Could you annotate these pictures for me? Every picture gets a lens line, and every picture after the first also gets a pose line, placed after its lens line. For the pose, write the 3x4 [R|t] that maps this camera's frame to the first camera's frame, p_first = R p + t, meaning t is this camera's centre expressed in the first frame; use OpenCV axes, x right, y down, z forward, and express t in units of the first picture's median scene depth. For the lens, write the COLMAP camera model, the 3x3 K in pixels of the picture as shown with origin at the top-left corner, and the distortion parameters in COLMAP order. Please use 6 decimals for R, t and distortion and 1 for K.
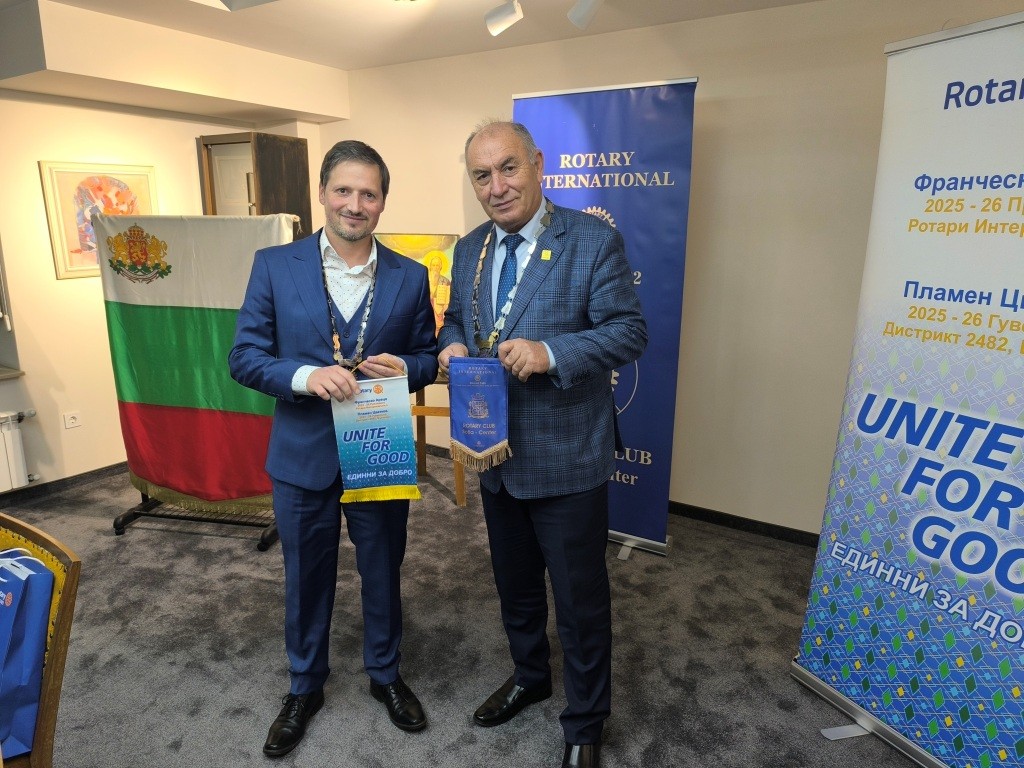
lens RADIAL K [[716.3, 0, 511.0], [0, 716.3, 379.5], [0, 0, 1]] dist [0.057413, -0.014716]
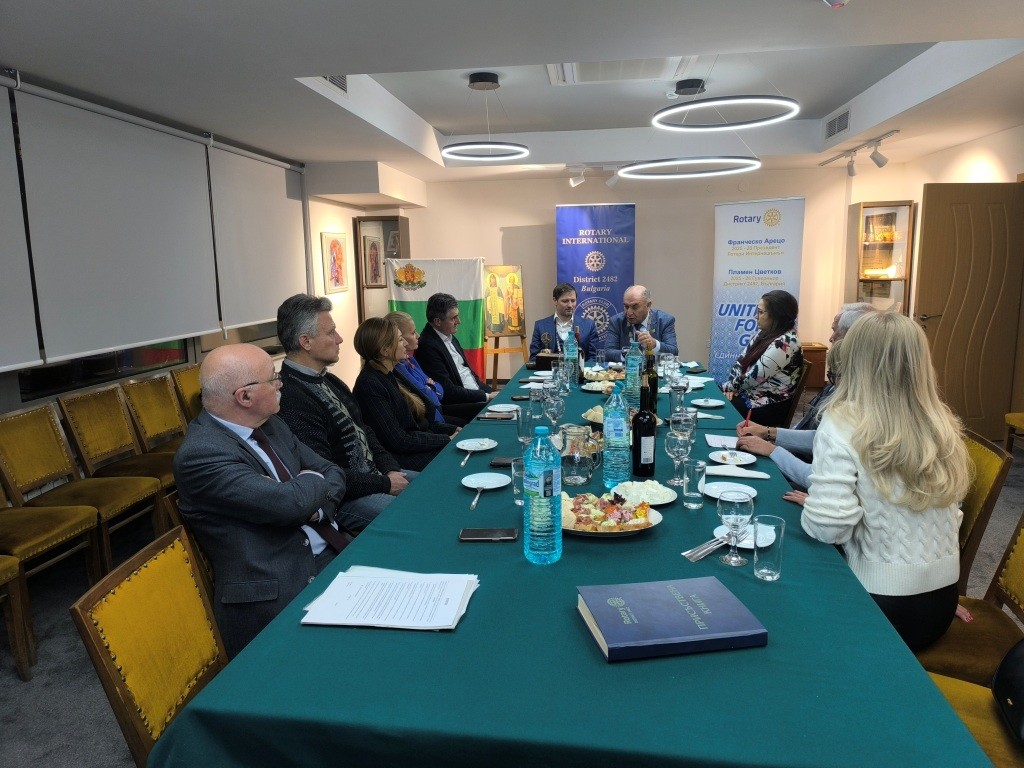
lens RADIAL K [[716.3, 0, 509.9], [0, 716.3, 386.6], [0, 0, 1]] dist [0.057413, -0.014716]
pose [[0.884284, -0.099453, 0.456236, -1.342254], [0.124442, 0.991913, -0.024973, 0.250055], [-0.450062, 0.078858, 0.889509, -1.037686]]
